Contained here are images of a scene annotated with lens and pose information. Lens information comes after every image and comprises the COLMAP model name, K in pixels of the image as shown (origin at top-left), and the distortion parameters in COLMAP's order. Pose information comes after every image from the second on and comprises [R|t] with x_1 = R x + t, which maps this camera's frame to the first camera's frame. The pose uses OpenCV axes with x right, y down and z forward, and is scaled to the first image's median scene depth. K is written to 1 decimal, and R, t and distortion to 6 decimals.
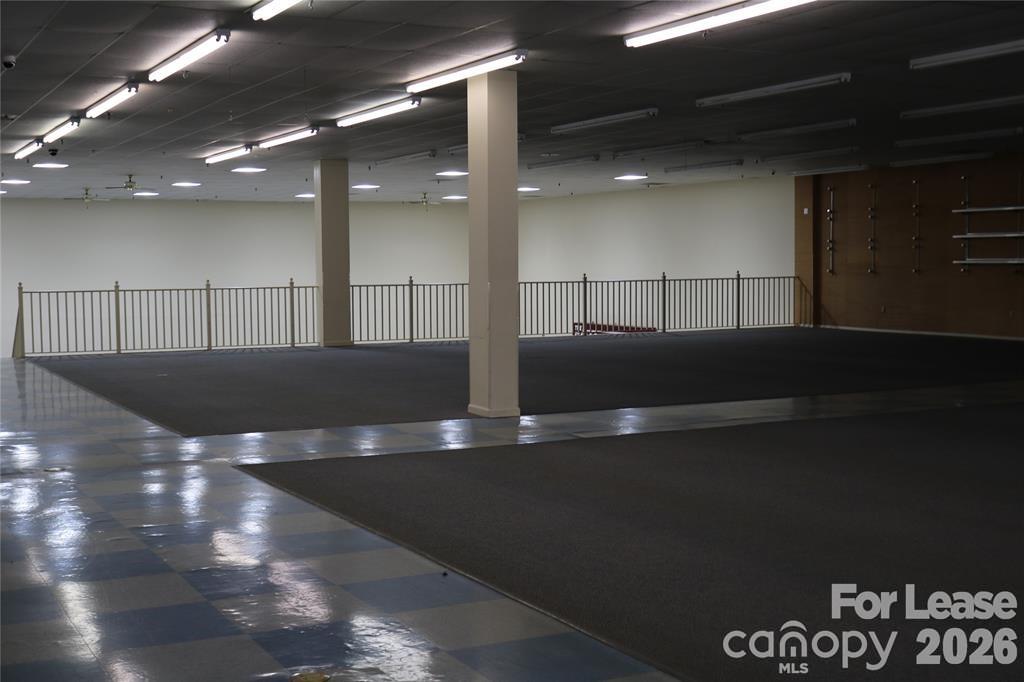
lens RADIAL K [[1312.3, 0, 512.0], [0, 1312.3, 341.0], [0, 0, 1]] dist [-0.071304, 0.005214]
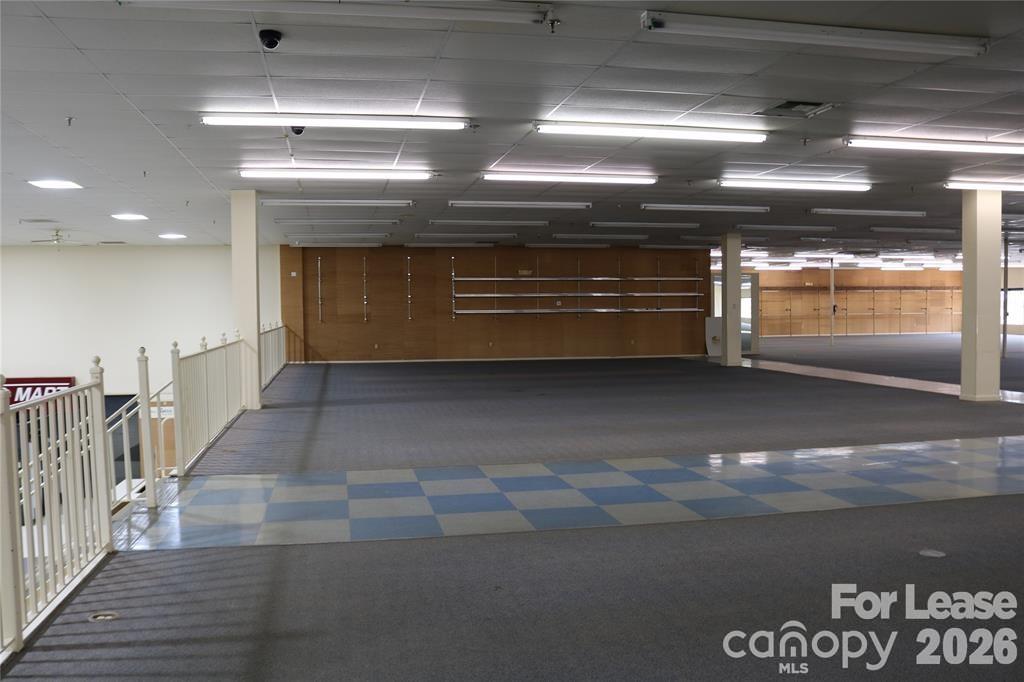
lens RADIAL K [[843.4, 0, 508.5], [0, 843.4, 355.1], [0, 0, 1]] dist [-0.160253, 0.139399]
pose [[0.239758, -0.033668, 0.970249, -0.532038], [0.065913, 0.997657, 0.018332, -0.020710], [-0.968593, 0.059556, 0.241416, 0.602945]]
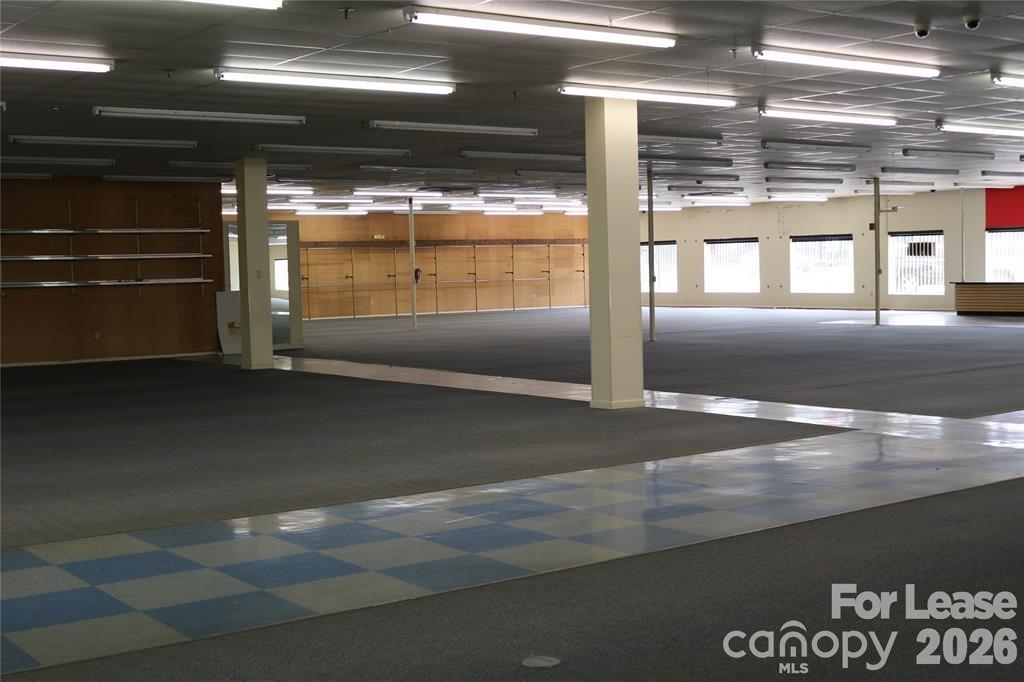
lens RADIAL K [[1312.3, 0, 512.0], [0, 1312.3, 341.0], [0, 0, 1]] dist [-0.071304, 0.005214]
pose [[-0.191860, -0.029885, 0.980967, -0.515858], [0.087284, 0.995056, 0.047385, -0.021748], [-0.977533, 0.094714, -0.188303, 0.592517]]
